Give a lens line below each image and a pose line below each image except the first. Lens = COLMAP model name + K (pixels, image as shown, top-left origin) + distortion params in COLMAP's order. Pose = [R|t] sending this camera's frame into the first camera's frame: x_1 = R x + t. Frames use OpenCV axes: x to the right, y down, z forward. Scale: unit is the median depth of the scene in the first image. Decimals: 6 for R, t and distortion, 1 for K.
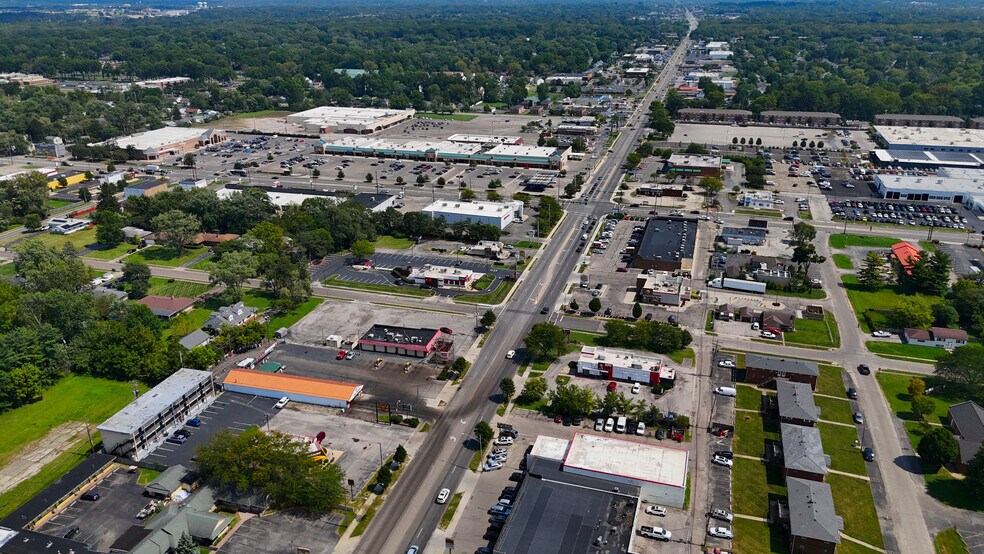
lens RADIAL K [[724.3, 0, 494.7], [0, 724.3, 276.8], [0, 0, 1]] dist [0.077088, -0.077733]
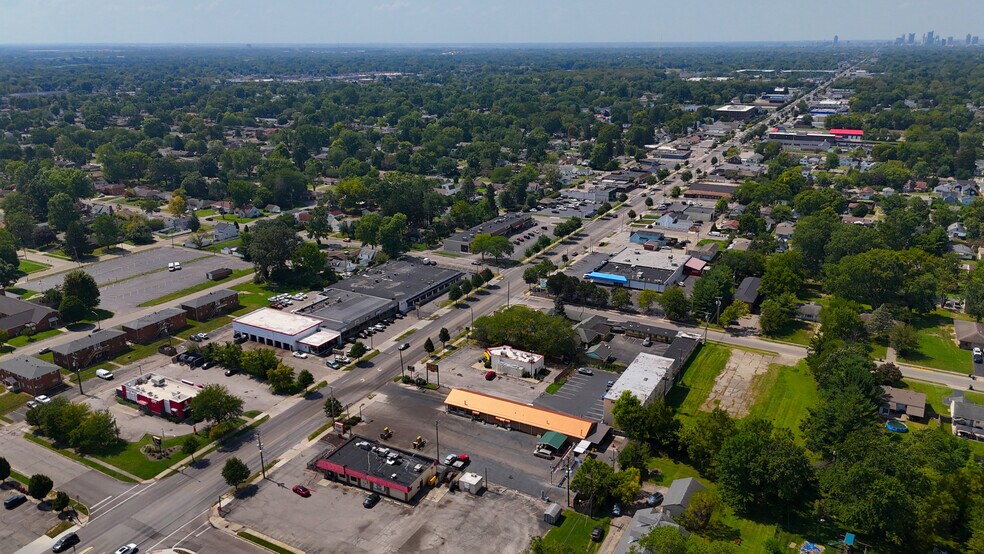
lens RADIAL K [[724.3, 0, 494.9], [0, 724.3, 277.0], [0, 0, 1]] dist [0.077088, -0.077733]
pose [[-0.978002, -0.055716, 0.201019, -0.364017], [0.083075, 0.779917, 0.620345, -0.471974], [-0.191341, 0.623399, -0.758131, 1.376128]]
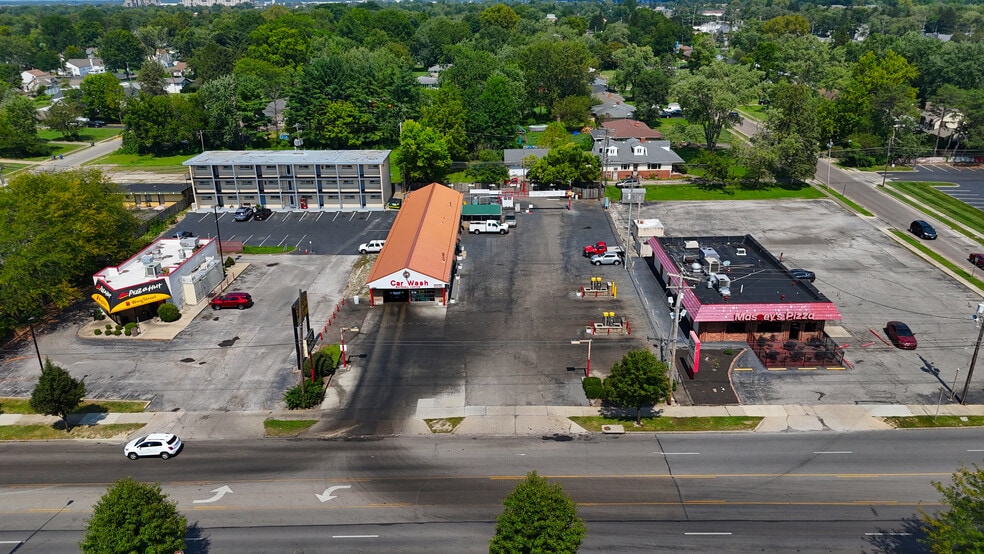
lens RADIAL K [[724.3, 0, 491.5], [0, 724.3, 273.4], [0, 0, 1]] dist [0.077088, -0.077733]
pose [[0.263811, 0.342497, -0.901721, 0.147731], [-0.334608, 0.909282, 0.247474, 0.035447], [0.904678, 0.236436, 0.354480, 0.764880]]
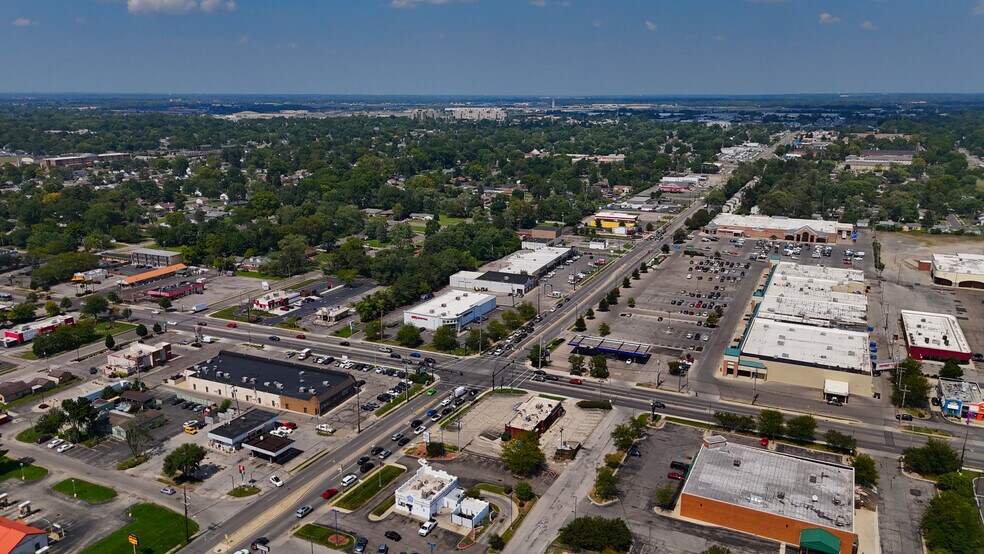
lens RADIAL K [[724.3, 0, 491.8], [0, 724.3, 277.6], [0, 0, 1]] dist [0.077088, -0.077733]
pose [[-0.136615, 0.250354, -0.958467, 1.259668], [-0.356631, 0.890236, 0.283364, -0.614497], [0.924203, 0.380530, -0.032335, 1.640364]]
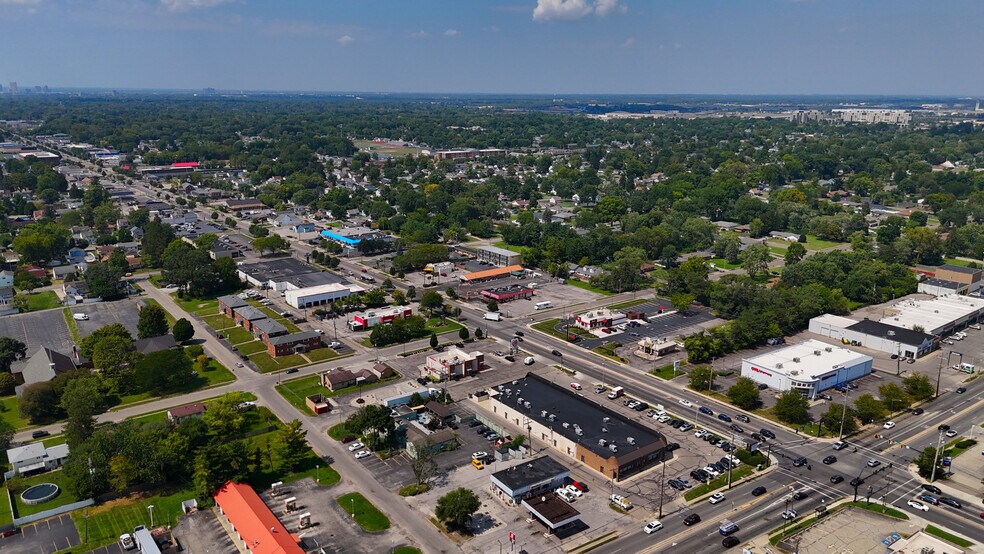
lens RADIAL K [[724.3, 0, 491.3], [0, 724.3, 272.7], [0, 0, 1]] dist [0.077088, -0.077733]
pose [[-0.585099, 0.198537, -0.786283, 1.077950], [-0.295201, 0.850908, 0.434524, -0.600725], [0.755324, 0.486351, -0.439258, 1.605238]]
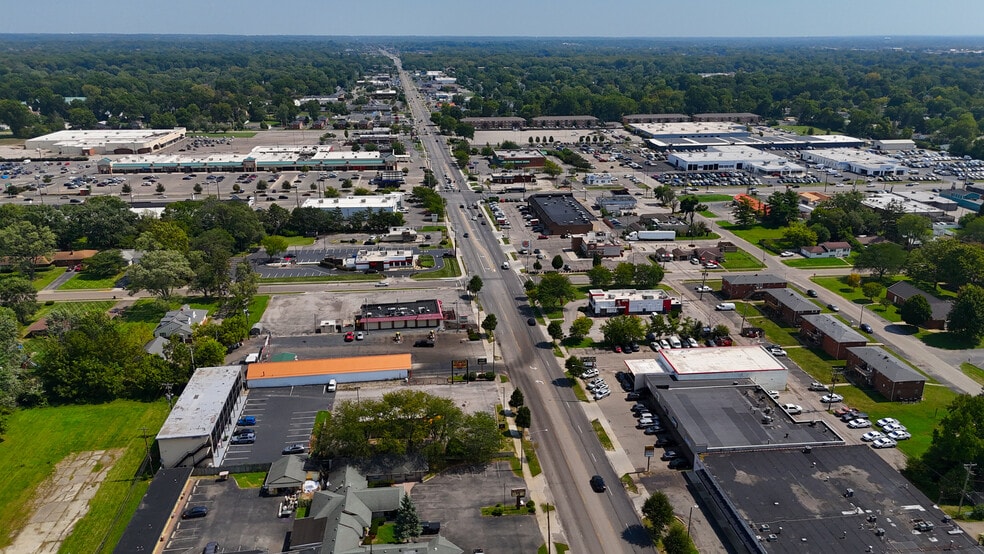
lens RADIAL K [[724.3, 0, 493.9], [0, 724.3, 274.0], [0, 0, 1]] dist [0.077088, -0.077733]
pose [[0.916532, -0.118351, 0.382049, -0.365124], [0.139085, 0.989912, -0.027011, 0.076362], [-0.374998, 0.077894, 0.923747, 0.091327]]
